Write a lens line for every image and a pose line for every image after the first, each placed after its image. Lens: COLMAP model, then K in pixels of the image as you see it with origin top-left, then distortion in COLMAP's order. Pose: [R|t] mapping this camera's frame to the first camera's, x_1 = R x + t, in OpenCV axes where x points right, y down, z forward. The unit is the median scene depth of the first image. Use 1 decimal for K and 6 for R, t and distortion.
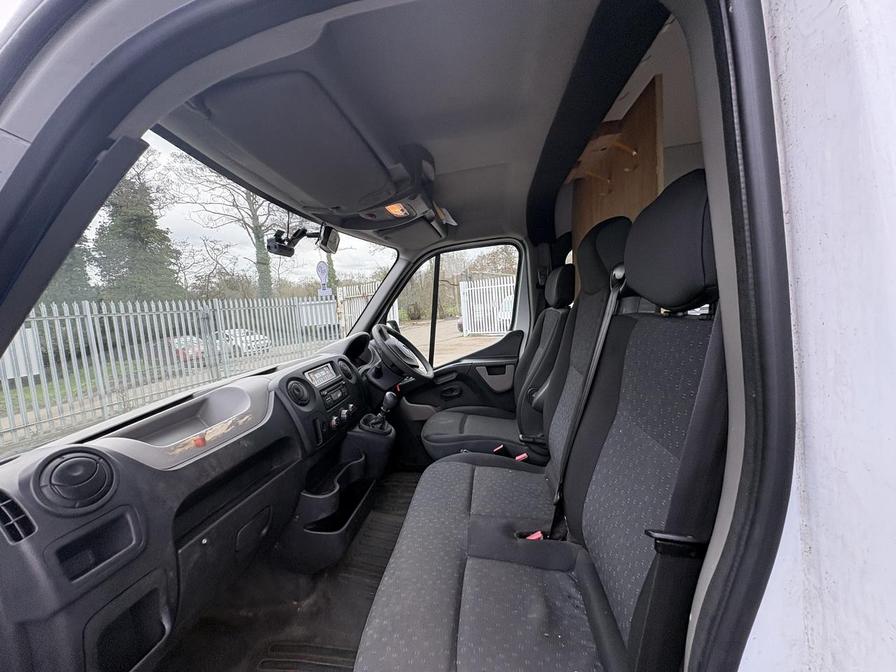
lens RADIAL K [[354.3, 0, 445.3], [0, 354.3, 332.9], [0, 0, 1]] dist [-0.000814, 0.000381]
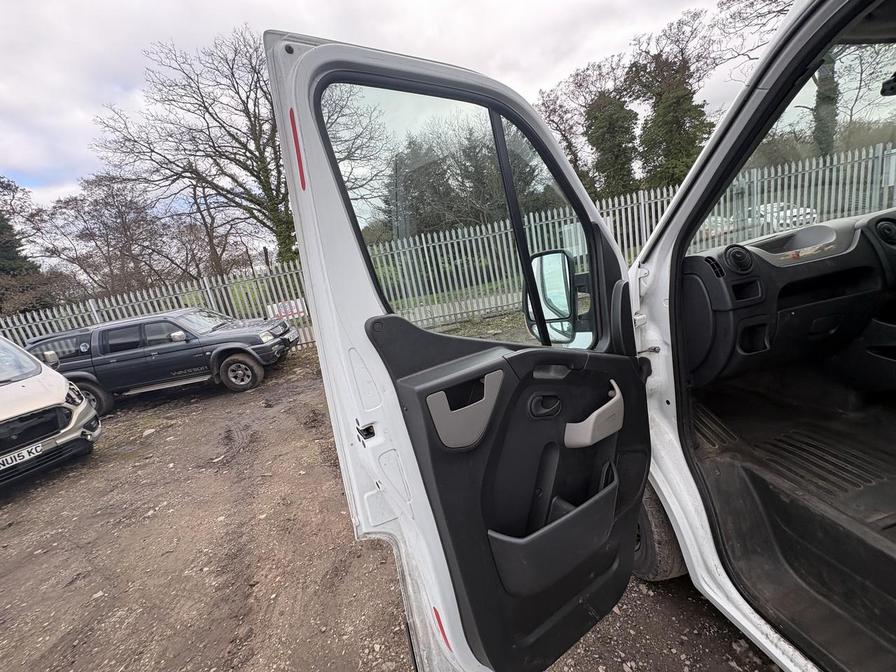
lens RADIAL K [[357.1, 0, 447.0], [0, 357.1, 334.8], [0, 0, 1]] dist [0.001783, -0.000086]
pose [[0.333489, 0.225864, -0.915298, 0.129826], [0.075970, 0.961281, 0.264891, 0.046966], [0.939688, -0.157874, 0.303418, -0.407969]]
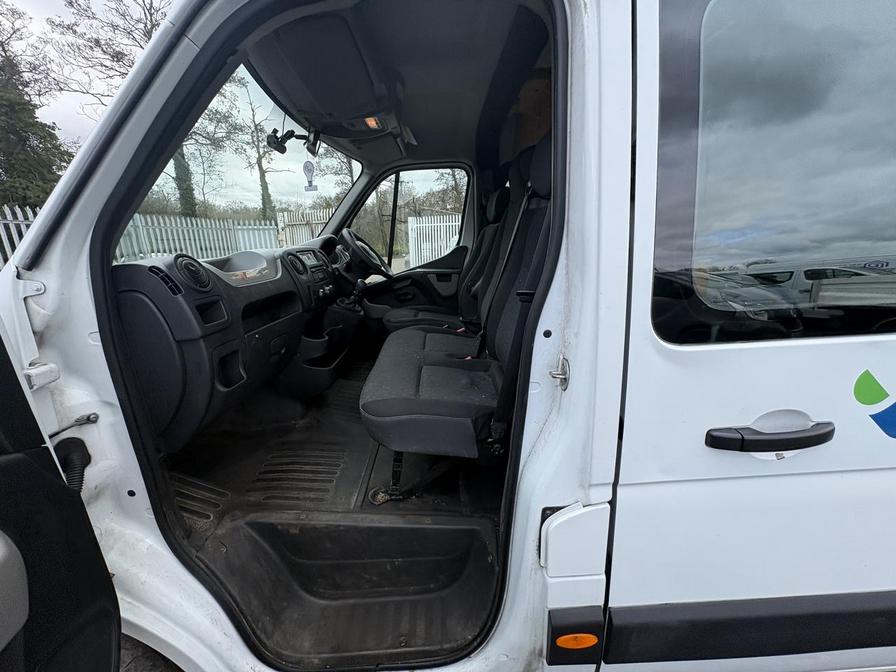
lens RADIAL K [[357.1, 0, 447.0], [0, 357.1, 334.8], [0, 0, 1]] dist [0.001783, -0.000086]
pose [[0.986731, 0.021154, 0.160982, -0.044056], [-0.047149, 0.986085, 0.159417, 0.115749], [-0.155369, -0.164892, 0.973998, -0.254375]]
